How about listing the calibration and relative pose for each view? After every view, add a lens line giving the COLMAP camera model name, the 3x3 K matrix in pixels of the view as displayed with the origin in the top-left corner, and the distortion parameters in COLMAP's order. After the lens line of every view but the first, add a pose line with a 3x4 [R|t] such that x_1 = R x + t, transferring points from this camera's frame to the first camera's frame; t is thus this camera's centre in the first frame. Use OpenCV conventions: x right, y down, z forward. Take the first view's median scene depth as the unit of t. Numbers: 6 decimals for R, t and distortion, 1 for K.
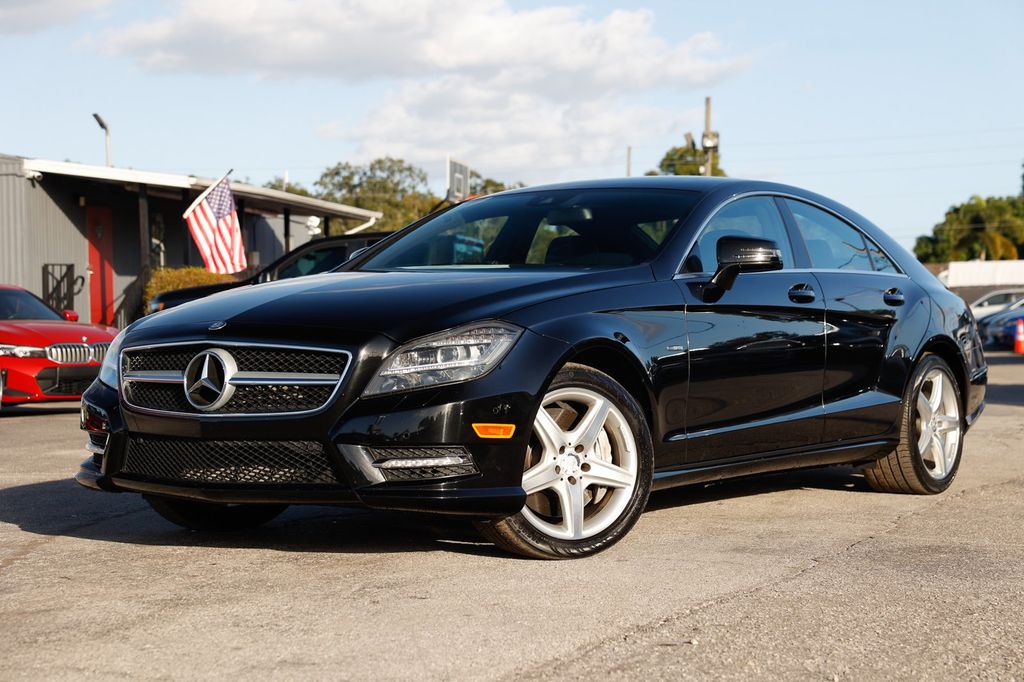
lens RADIAL K [[1935.9, 0, 519.4], [0, 1935.9, 356.9], [0, 0, 1]] dist [0.486472, -0.021063]
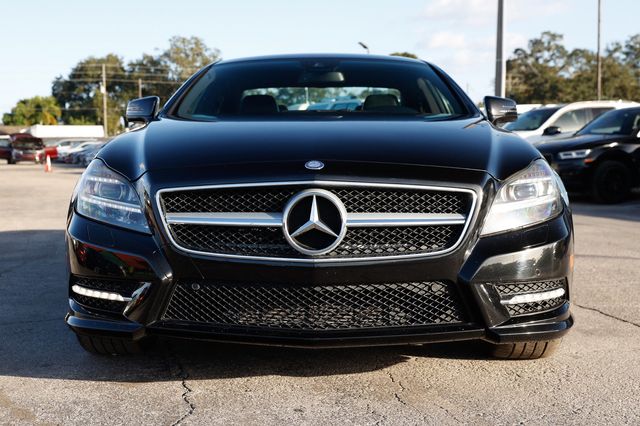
lens RADIAL K [[844.8, 0, 320.0], [0, 844.8, 213.0], [0, 0, 1]] dist [0.046305, 0.057050]
pose [[0.836352, -0.038493, 0.546840, -0.367795], [0.009483, 0.998398, 0.055777, -0.015176], [-0.548111, -0.041464, 0.835377, 0.639201]]
